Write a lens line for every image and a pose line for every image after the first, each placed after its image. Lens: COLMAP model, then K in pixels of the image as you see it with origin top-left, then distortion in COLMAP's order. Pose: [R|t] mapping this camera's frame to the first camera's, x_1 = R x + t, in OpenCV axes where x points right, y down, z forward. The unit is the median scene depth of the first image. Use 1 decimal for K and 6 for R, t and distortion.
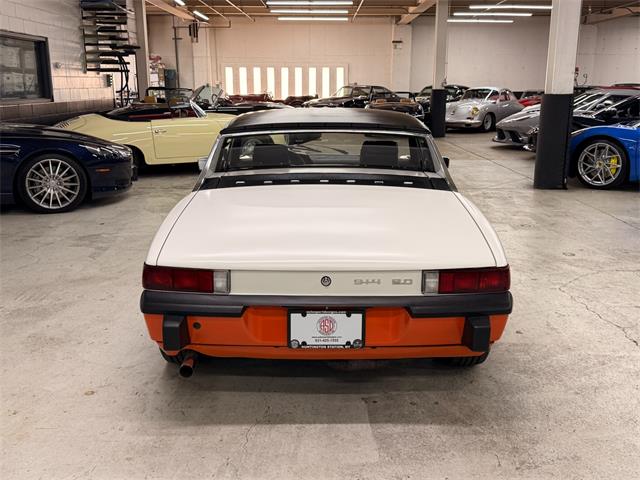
lens RADIAL K [[632.9, 0, 318.1], [0, 632.9, 239.2], [0, 0, 1]] dist [0.167705, -0.357606]
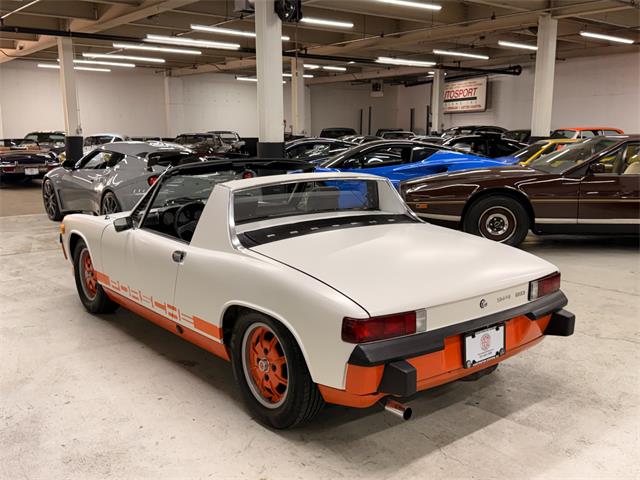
lens RADIAL K [[632.9, 0, 318.1], [0, 632.9, 239.2], [0, 0, 1]] dist [0.167705, -0.357606]
pose [[0.774481, -0.111849, 0.622631, -0.545379], [0.153612, 0.988038, -0.013584, -0.047345], [-0.613663, 0.106164, 0.782398, 0.143761]]
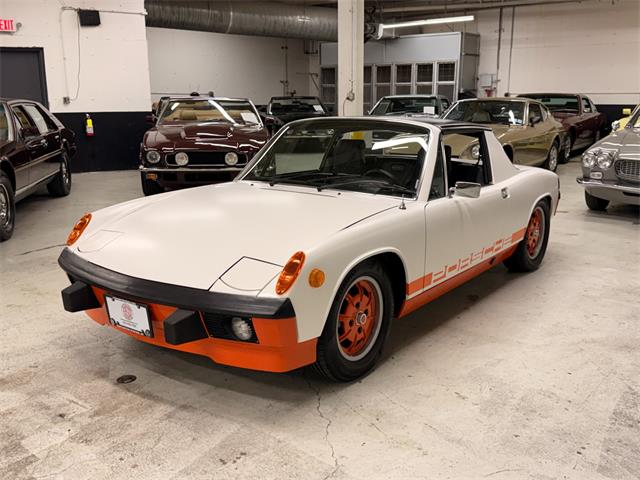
lens RADIAL K [[632.9, 0, 318.1], [0, 632.9, 239.2], [0, 0, 1]] dist [0.167705, -0.357606]
pose [[-0.808021, -0.131434, 0.574305, -0.511155], [0.143103, 0.901820, 0.407727, -0.433606], [-0.571509, 0.411638, -0.709881, 1.774565]]
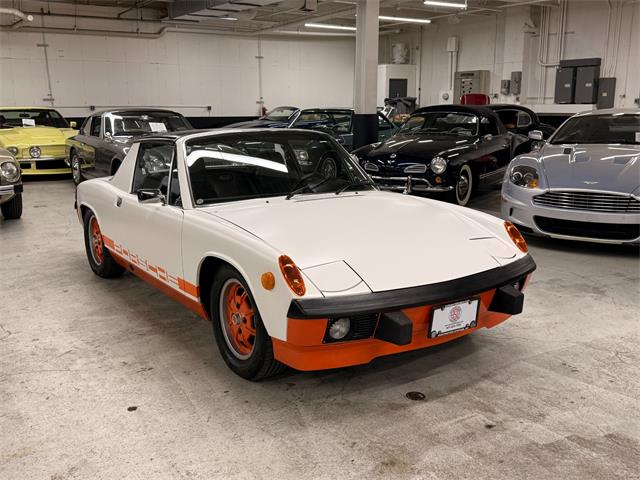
lens RADIAL K [[632.9, 0, 318.1], [0, 632.9, 239.2], [0, 0, 1]] dist [0.167705, -0.357606]
pose [[-0.821994, 0.115161, -0.557731, 0.502121], [-0.138384, 0.909598, 0.391767, -0.446840], [0.552427, 0.399211, -0.731747, 1.836425]]
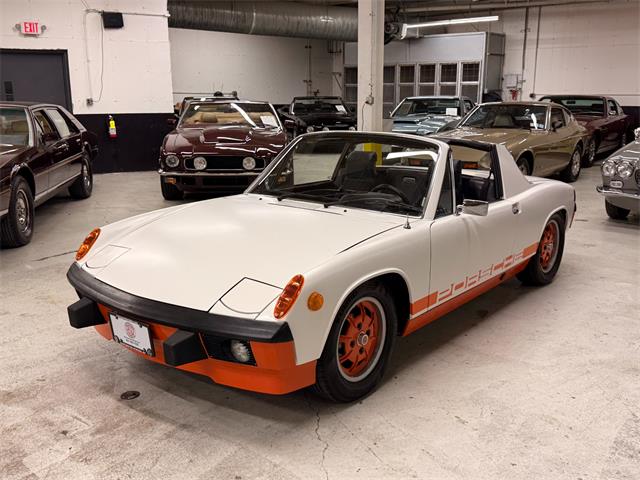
lens RADIAL K [[633.7, 0, 321.8], [0, 633.7, 240.7], [0, 0, 1]] dist [0.150284, -0.305455]
pose [[-0.786868, -0.145034, 0.599836, -0.527621], [0.147184, 0.899837, 0.410646, -0.454108], [-0.599313, 0.411411, -0.686707, 1.749733]]
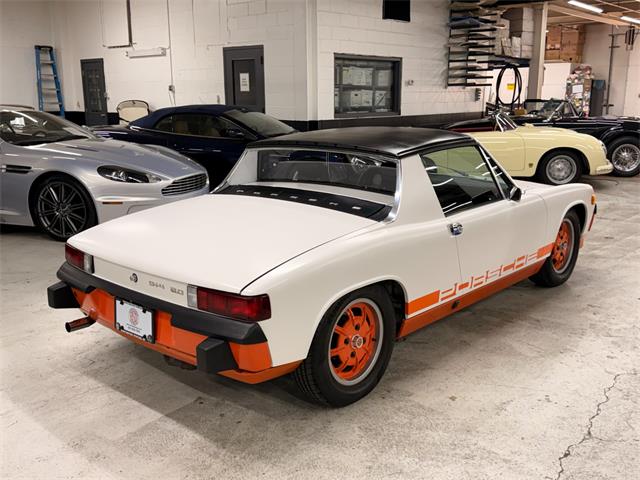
lens RADIAL K [[632.9, 0, 318.1], [0, 632.9, 239.2], [0, 0, 1]] dist [0.167705, -0.357606]
pose [[0.747526, 0.140424, -0.649220, 0.576665], [-0.150430, 0.987793, 0.040448, -0.056943], [0.646975, 0.067426, 0.759524, 0.191329]]
